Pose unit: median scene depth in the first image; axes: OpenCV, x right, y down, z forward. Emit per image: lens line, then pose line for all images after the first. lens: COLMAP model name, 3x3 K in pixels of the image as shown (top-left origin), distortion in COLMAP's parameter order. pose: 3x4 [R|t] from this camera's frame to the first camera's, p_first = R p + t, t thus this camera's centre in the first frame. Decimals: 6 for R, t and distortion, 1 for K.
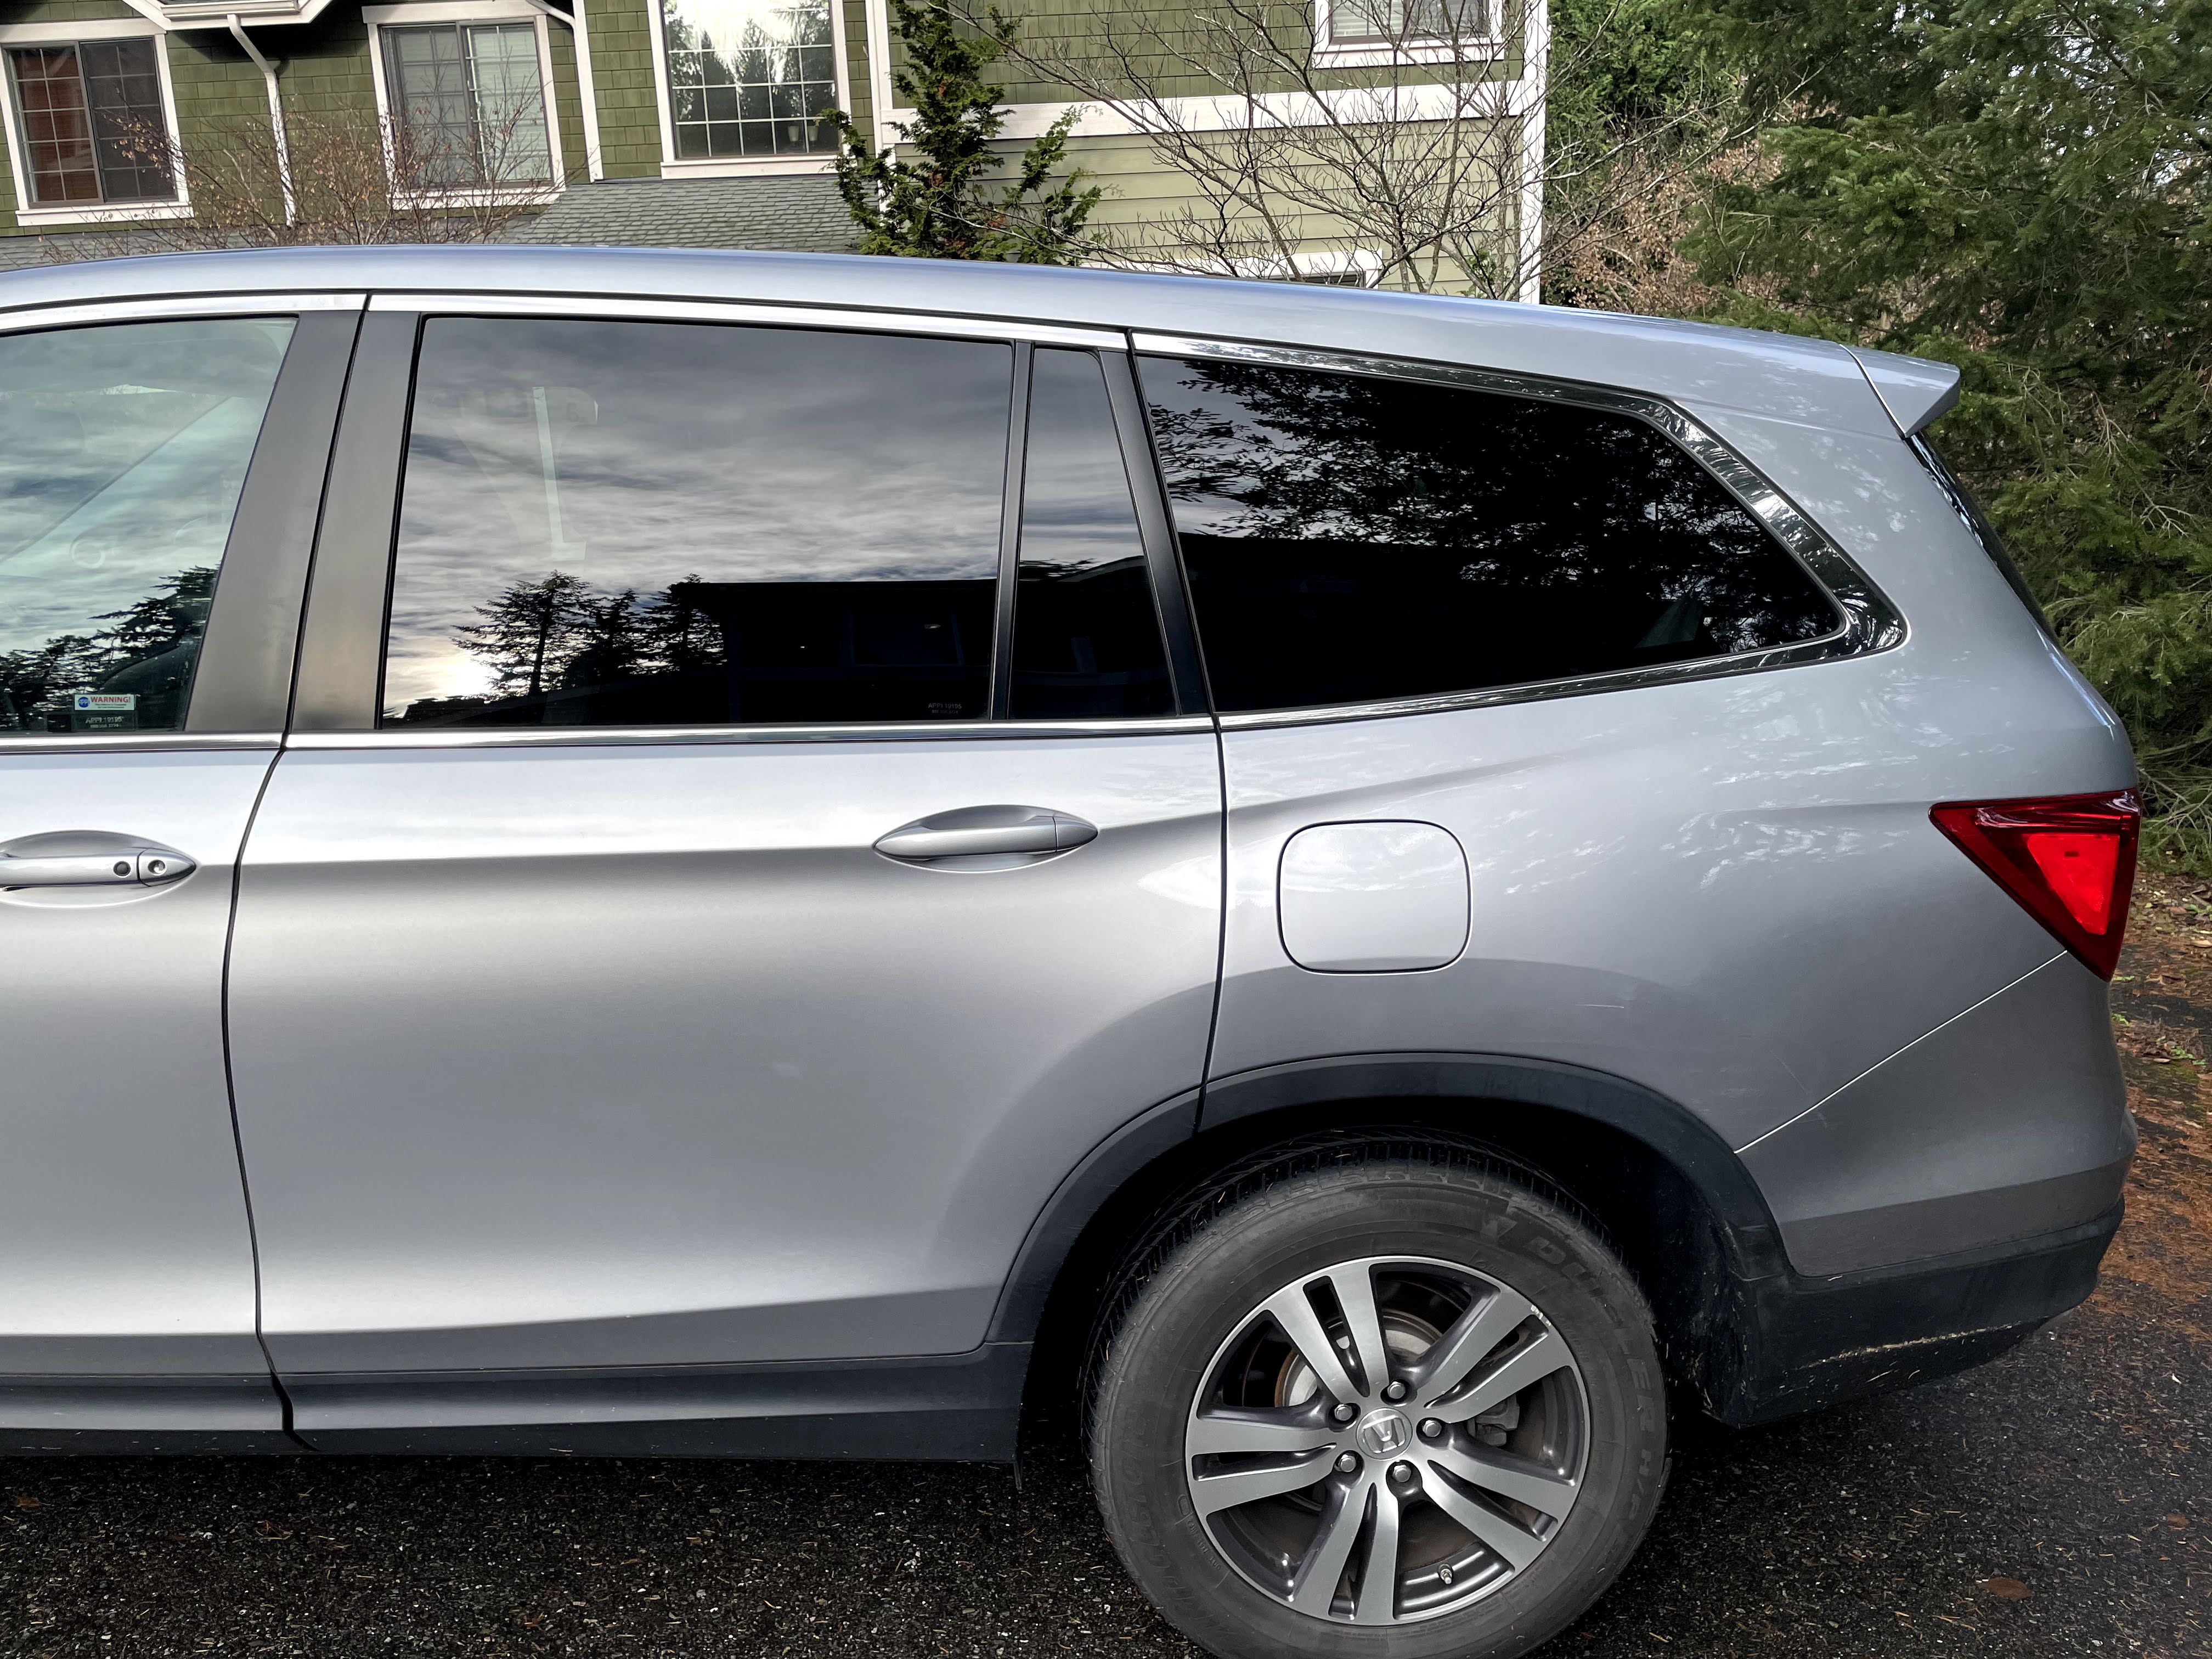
lens RADIAL K [[1601.8, 0, 1131.0], [0, 1601.8, 833.8], [0, 0, 1]] dist [0.078240, -0.092443]
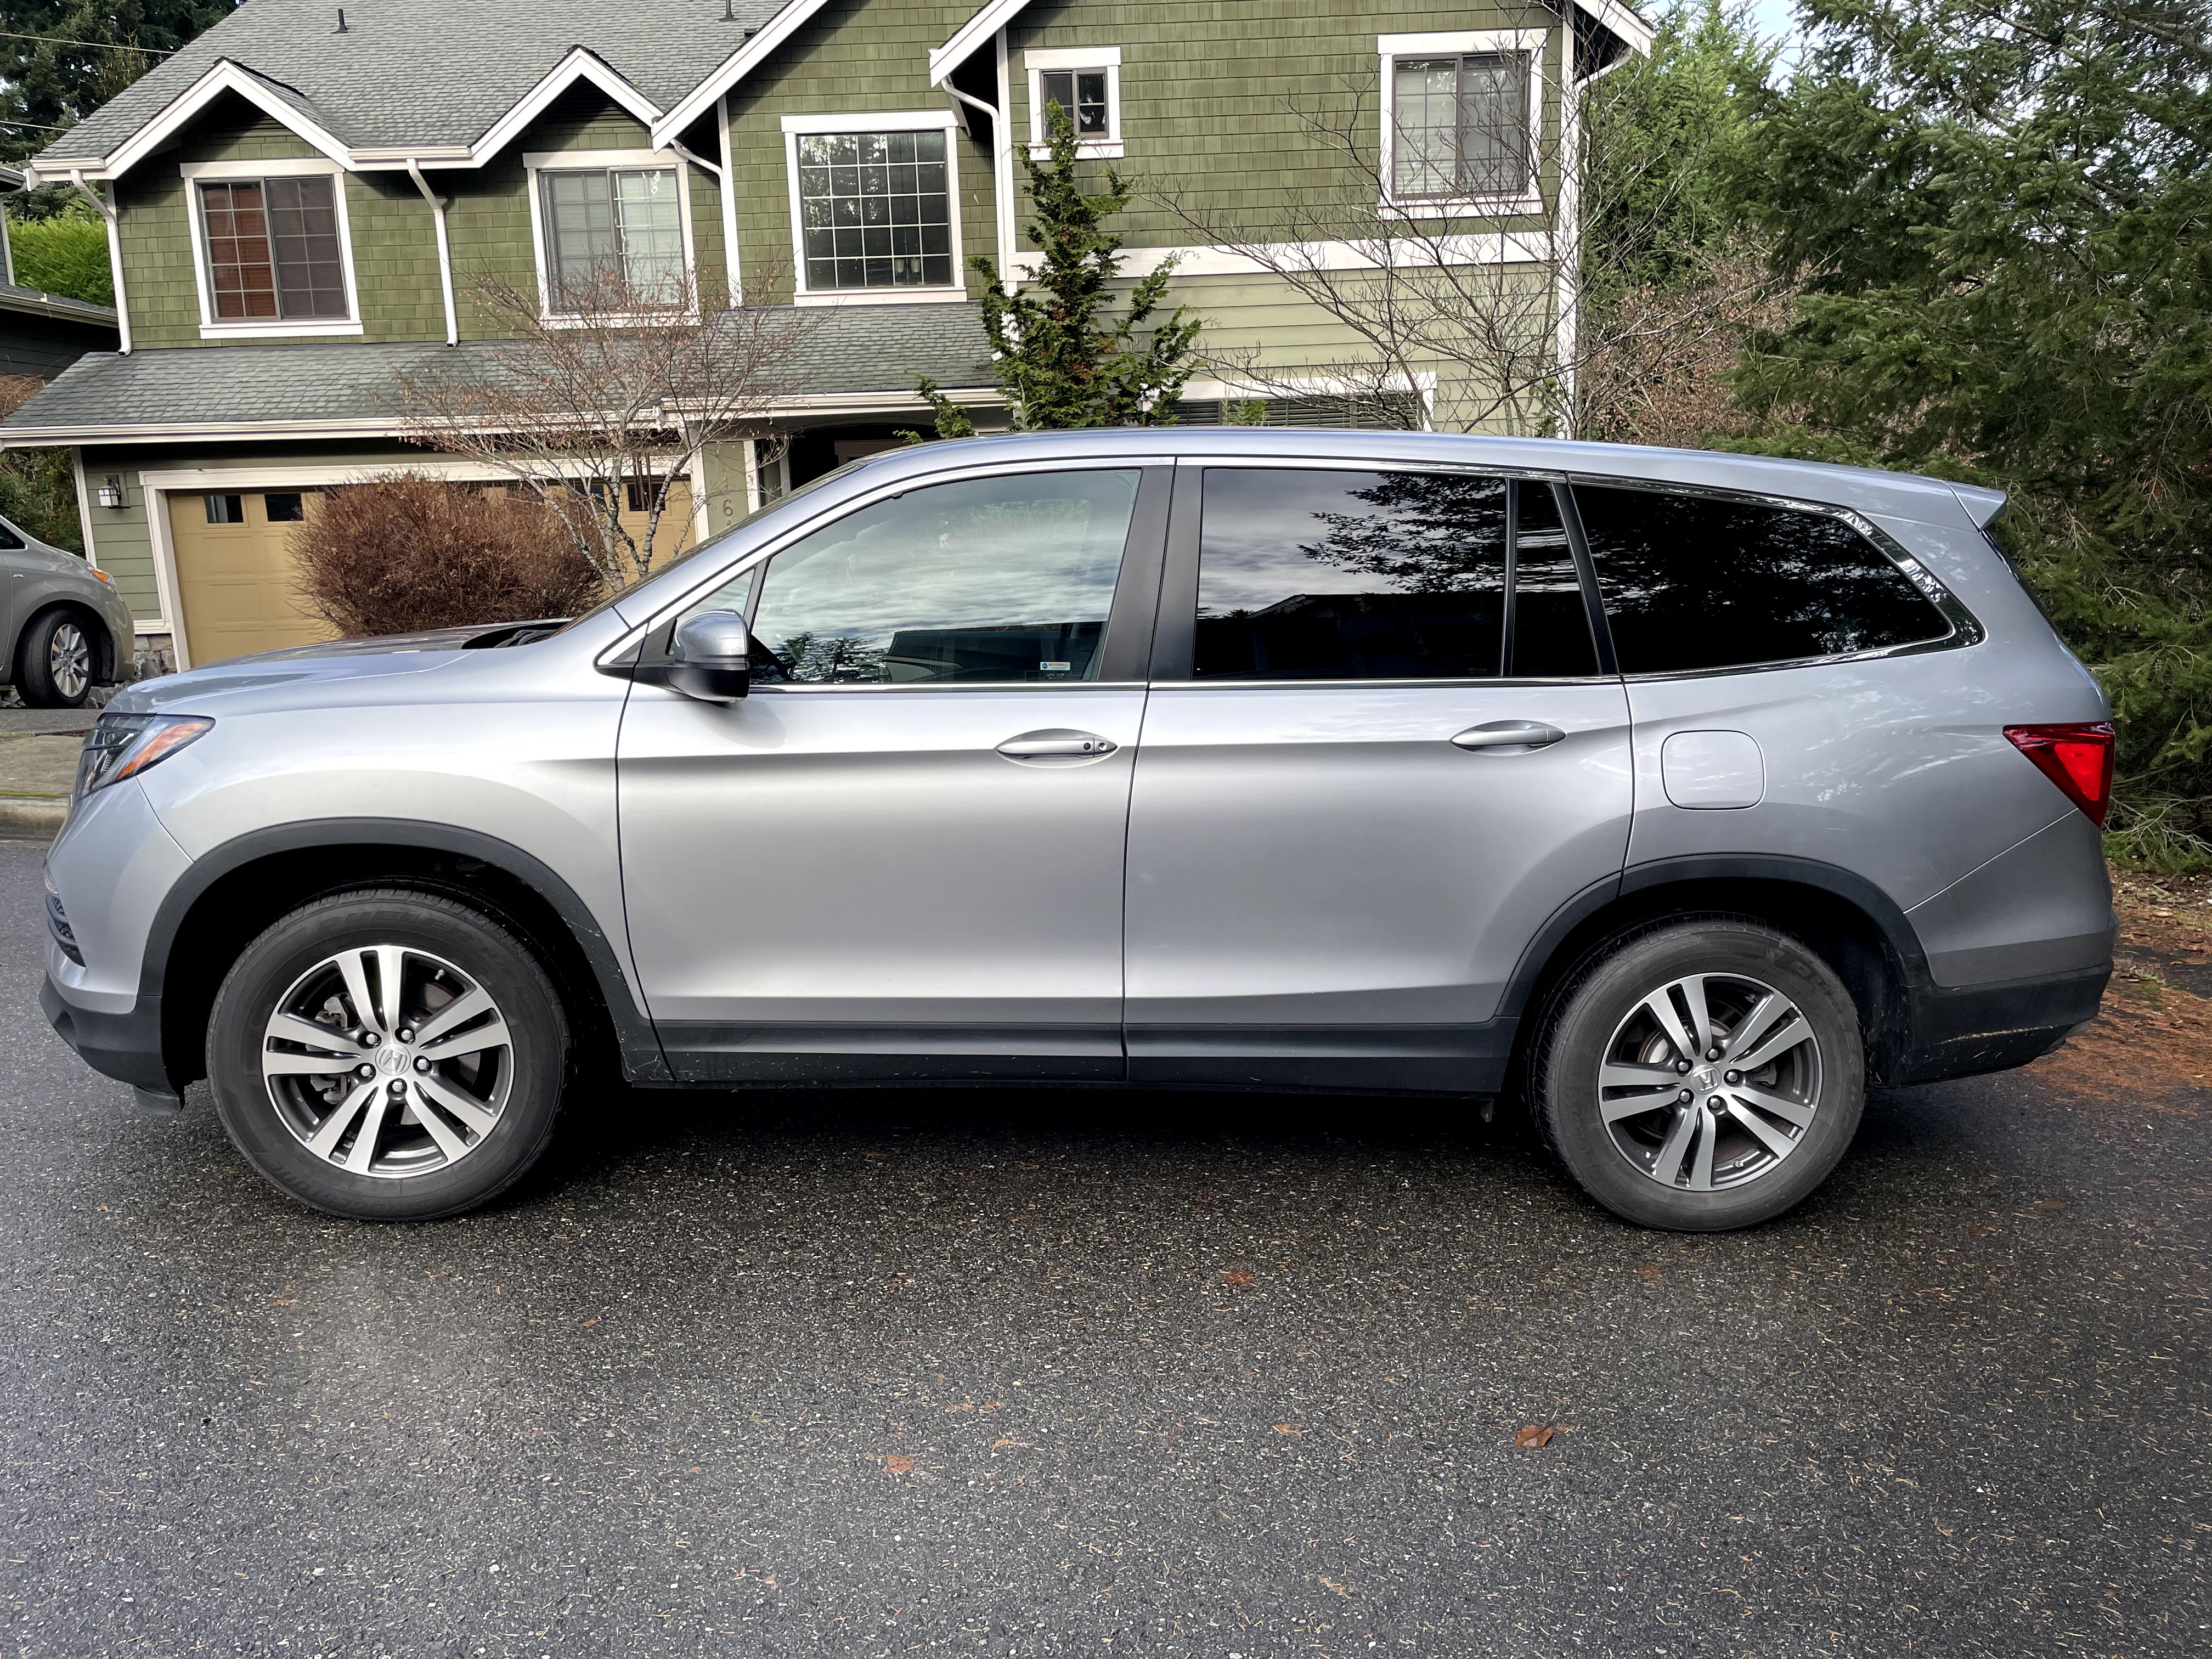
lens RADIAL K [[1641.7, 0, 1106.0], [0, 1641.7, 829.5], [0, 0, 1]] dist [0.075389, -0.088342]
pose [[0.999887, 0.001643, 0.014915, -0.195016], [-0.000705, 0.998032, -0.062697, 0.076815], [-0.014989, 0.062679, 0.997921, -0.304844]]
